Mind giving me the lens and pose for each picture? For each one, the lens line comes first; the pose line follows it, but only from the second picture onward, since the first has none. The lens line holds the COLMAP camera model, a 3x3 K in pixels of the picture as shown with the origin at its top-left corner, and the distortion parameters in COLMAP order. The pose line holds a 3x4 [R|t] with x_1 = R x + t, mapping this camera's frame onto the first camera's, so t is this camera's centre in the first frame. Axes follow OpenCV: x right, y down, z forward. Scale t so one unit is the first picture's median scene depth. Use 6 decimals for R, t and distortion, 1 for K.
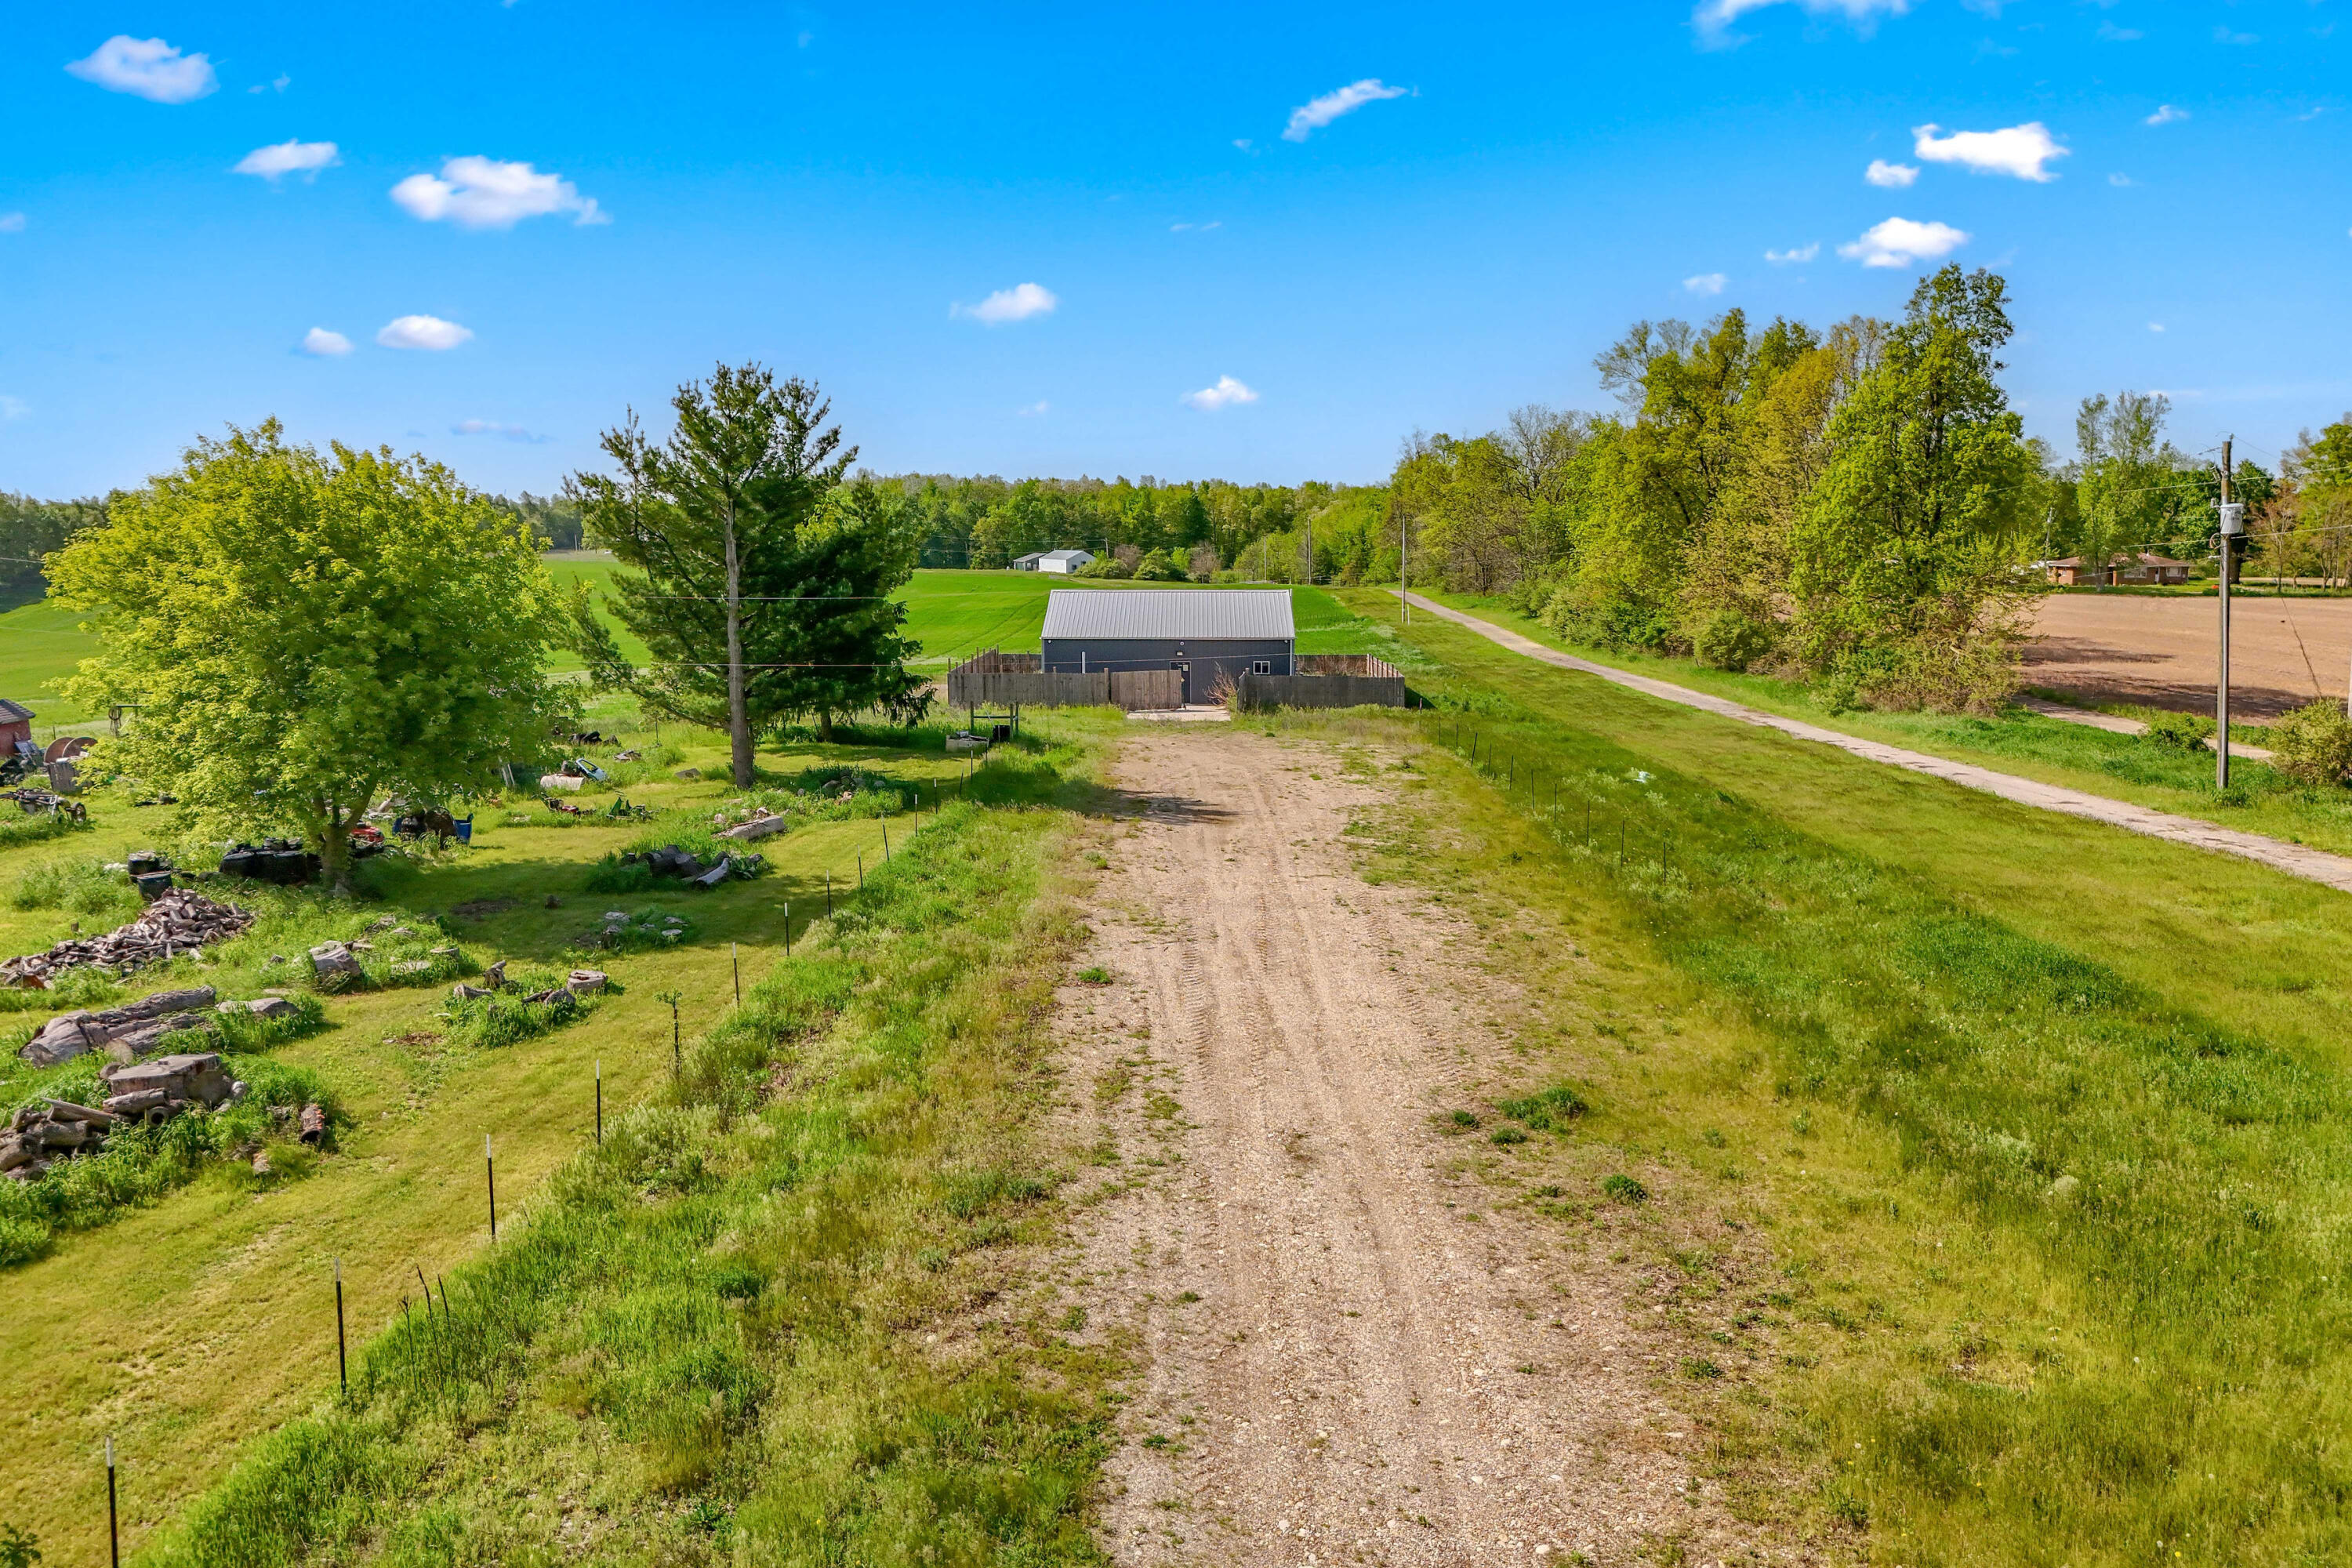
lens RADIAL K [[1622.8, 0, 1176.0], [0, 1622.8, 784.0], [0, 0, 1]] dist [0.058977, -0.003986]
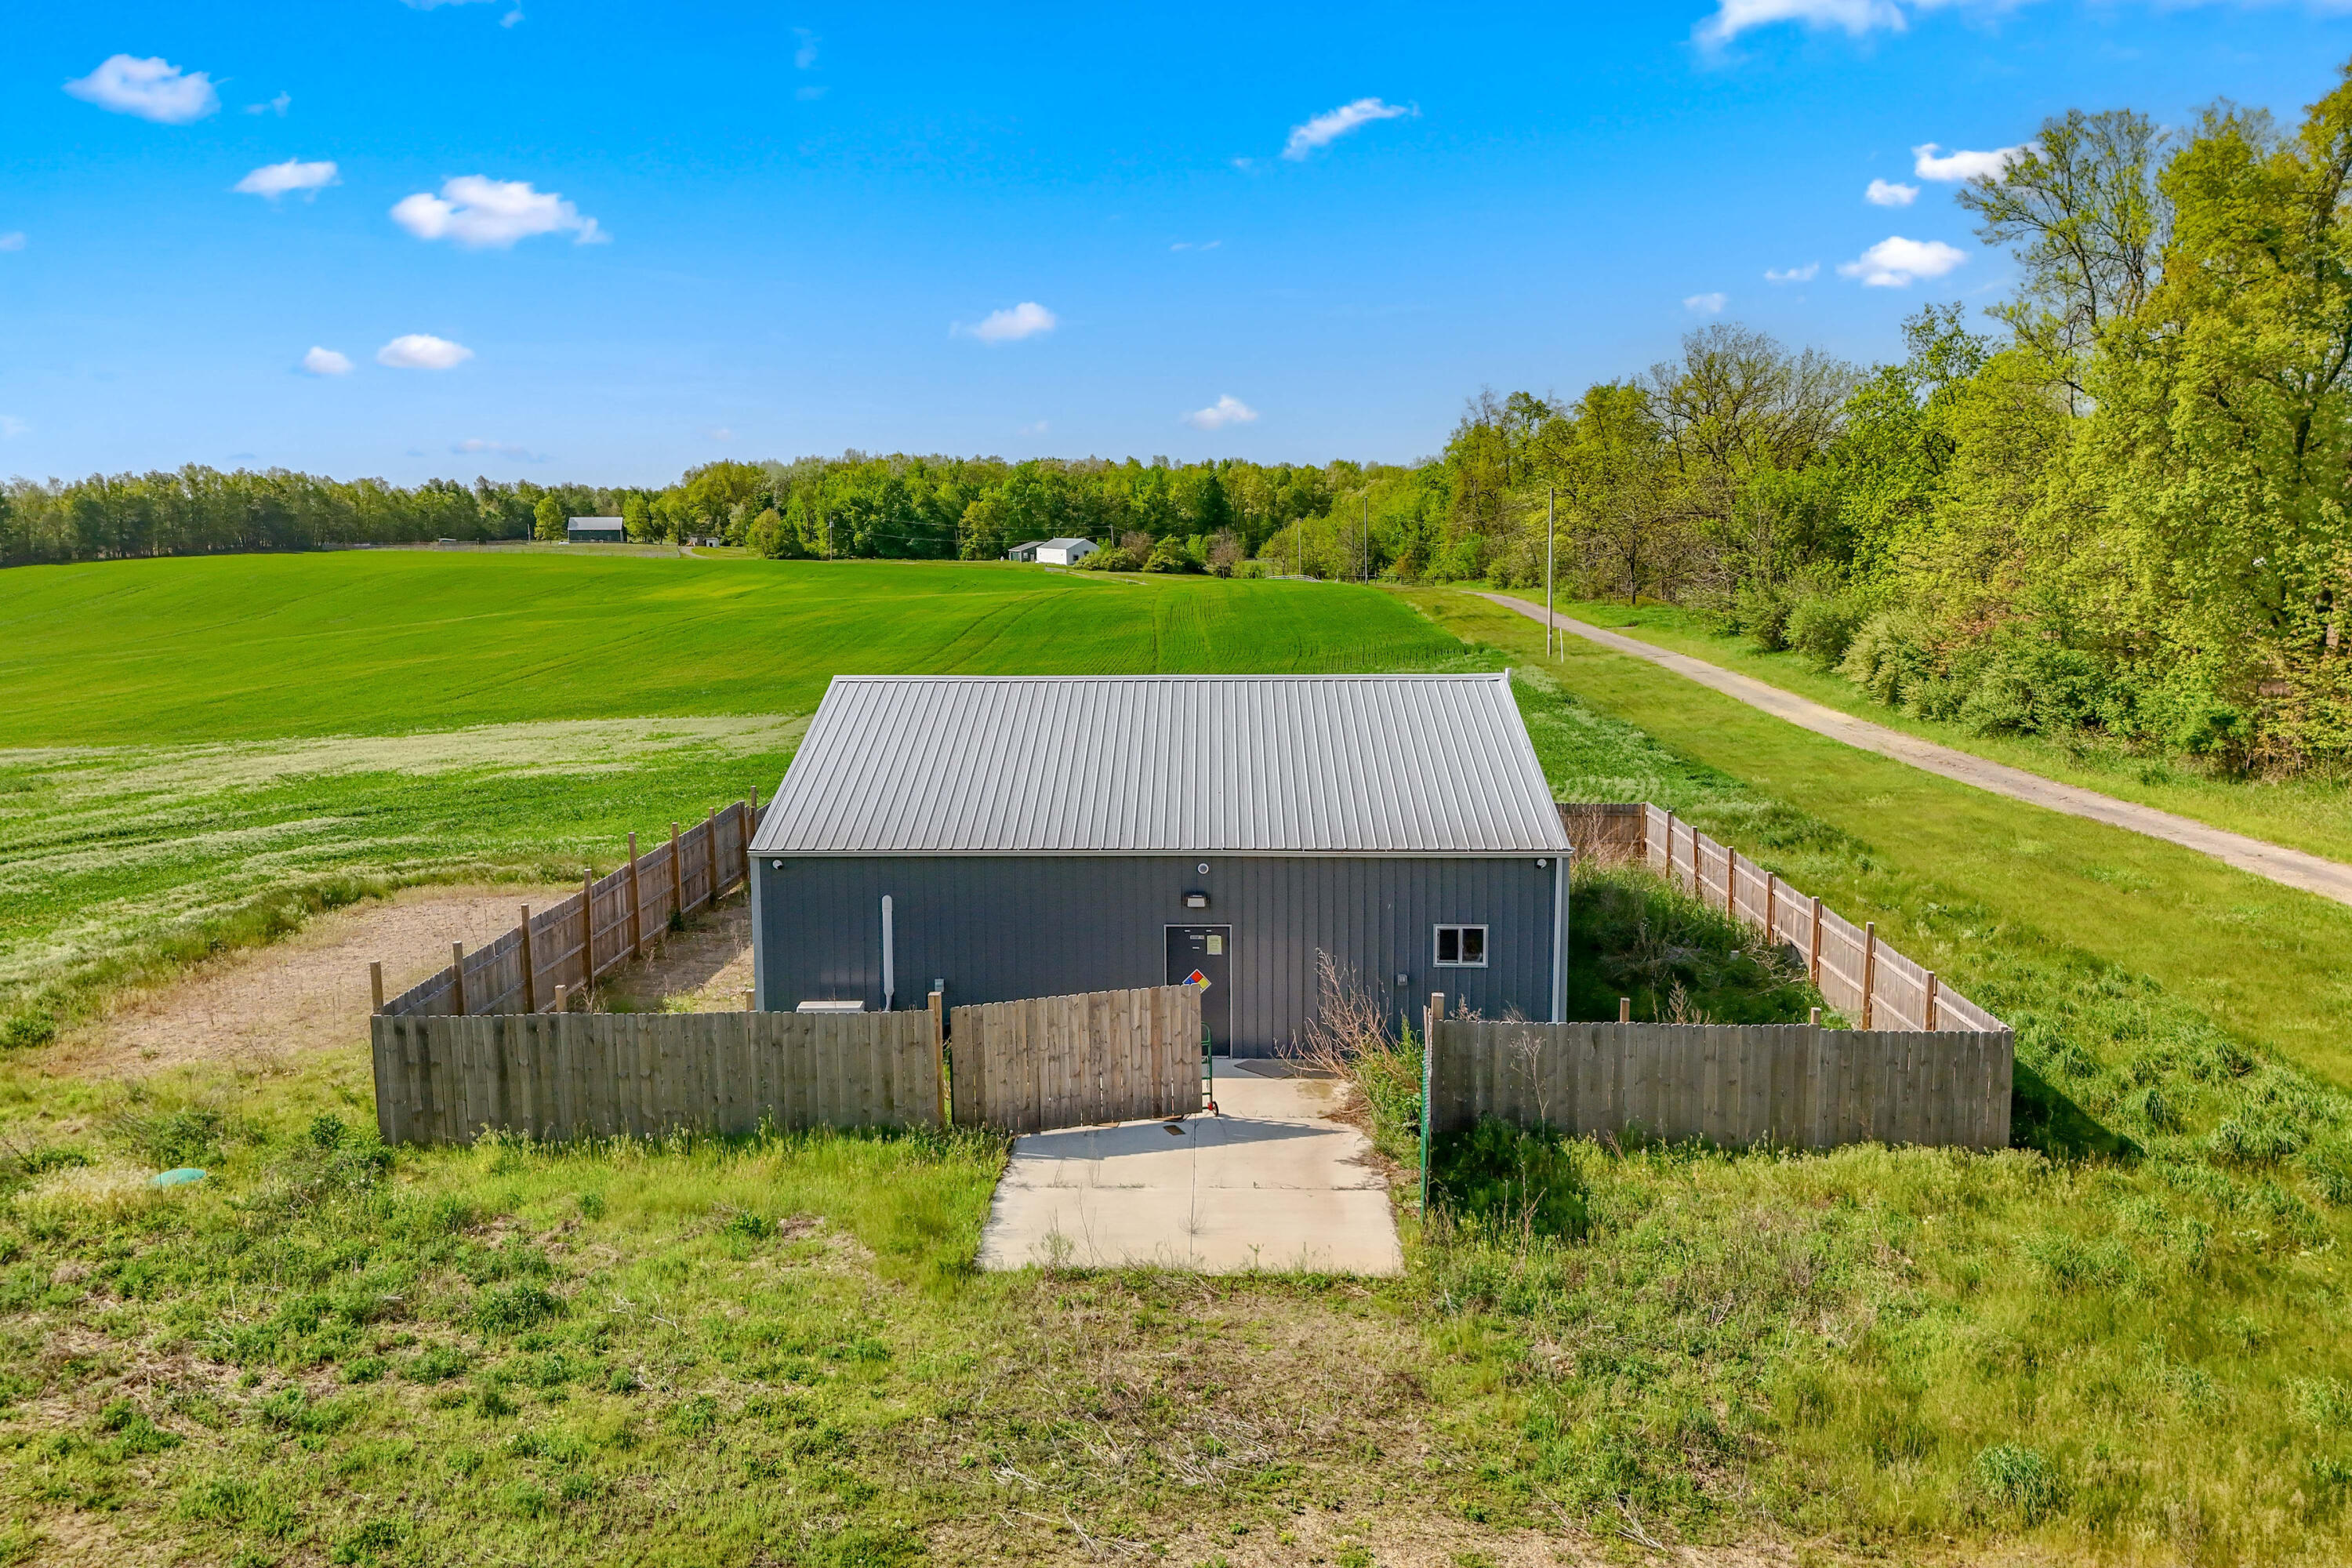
lens RADIAL K [[1622.8, 0, 1176.0], [0, 1622.8, 784.0], [0, 0, 1]] dist [0.058977, -0.003986]
pose [[0.999935, -0.003699, -0.010829, 0.001855], [0.003795, 0.999953, 0.008882, -0.105771], [0.010795, -0.008922, 0.999902, 0.686295]]
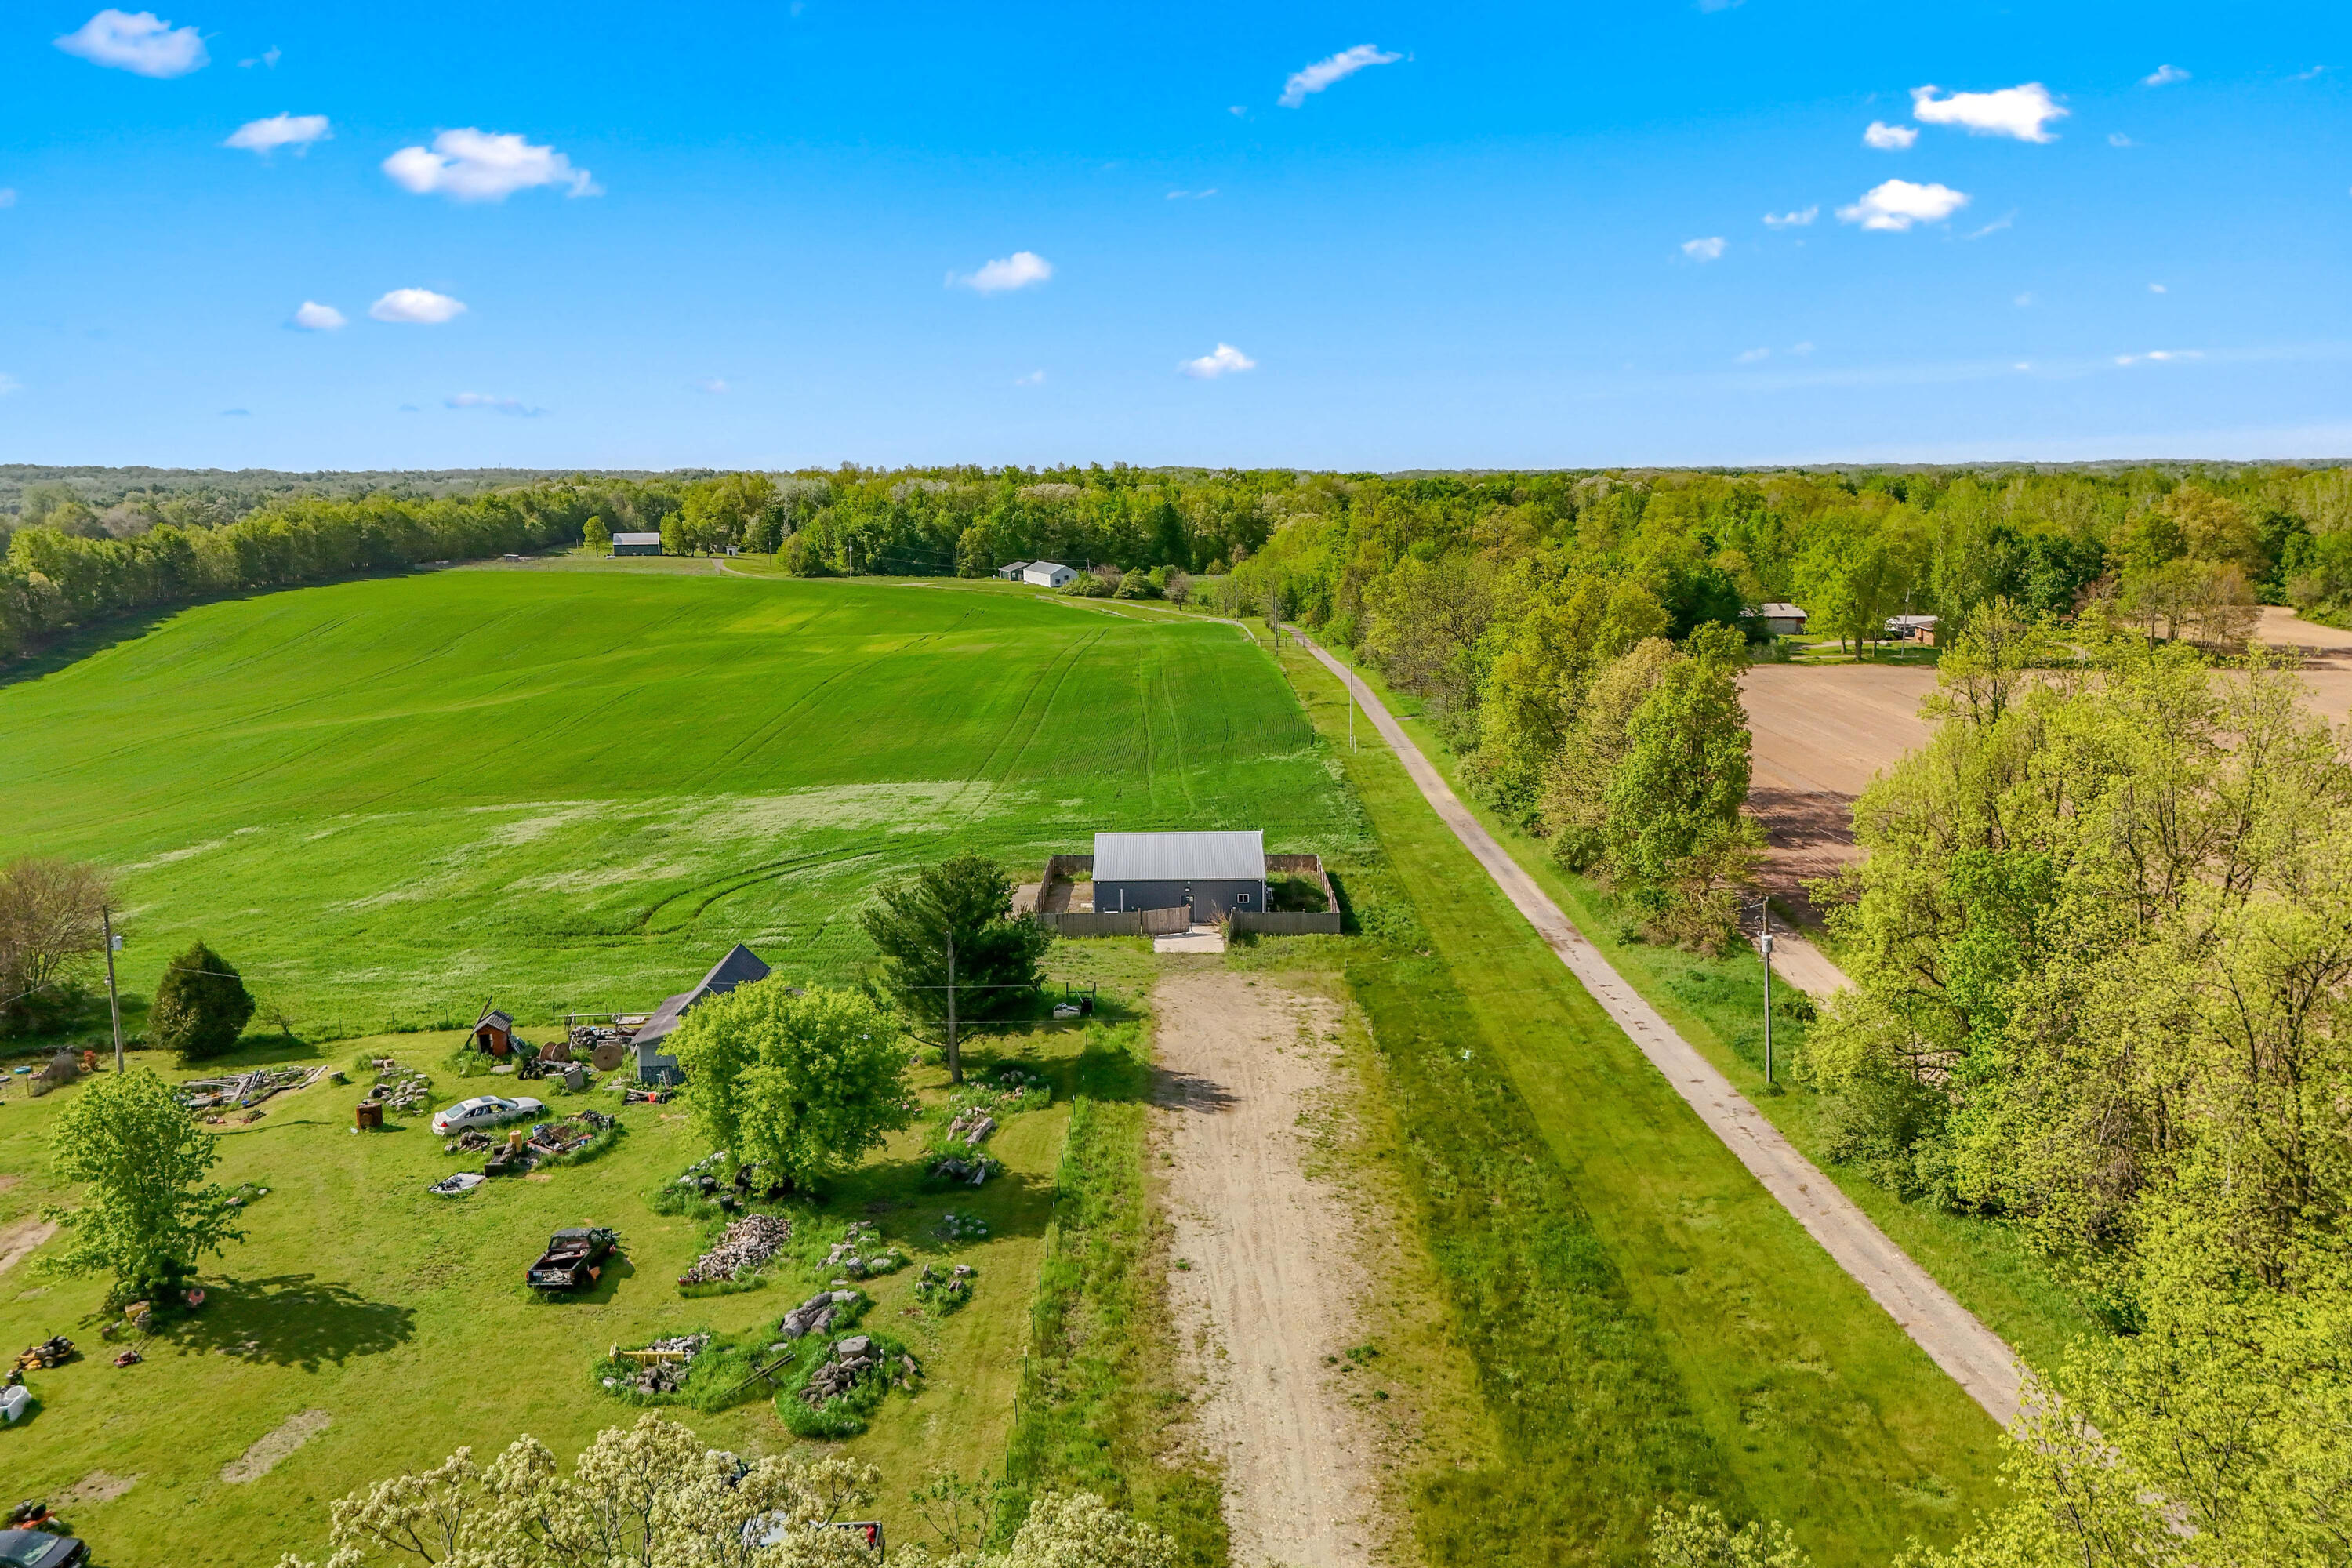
lens RADIAL K [[1644.0, 0, 1171.6], [0, 1644.0, 746.0], [0, 0, 1]] dist [0.044042, -0.004130]
pose [[0.999799, -0.011974, 0.016089, -0.033756], [0.011697, 0.999784, 0.017192, -0.234519], [-0.016292, -0.017000, 0.999723, -0.471482]]
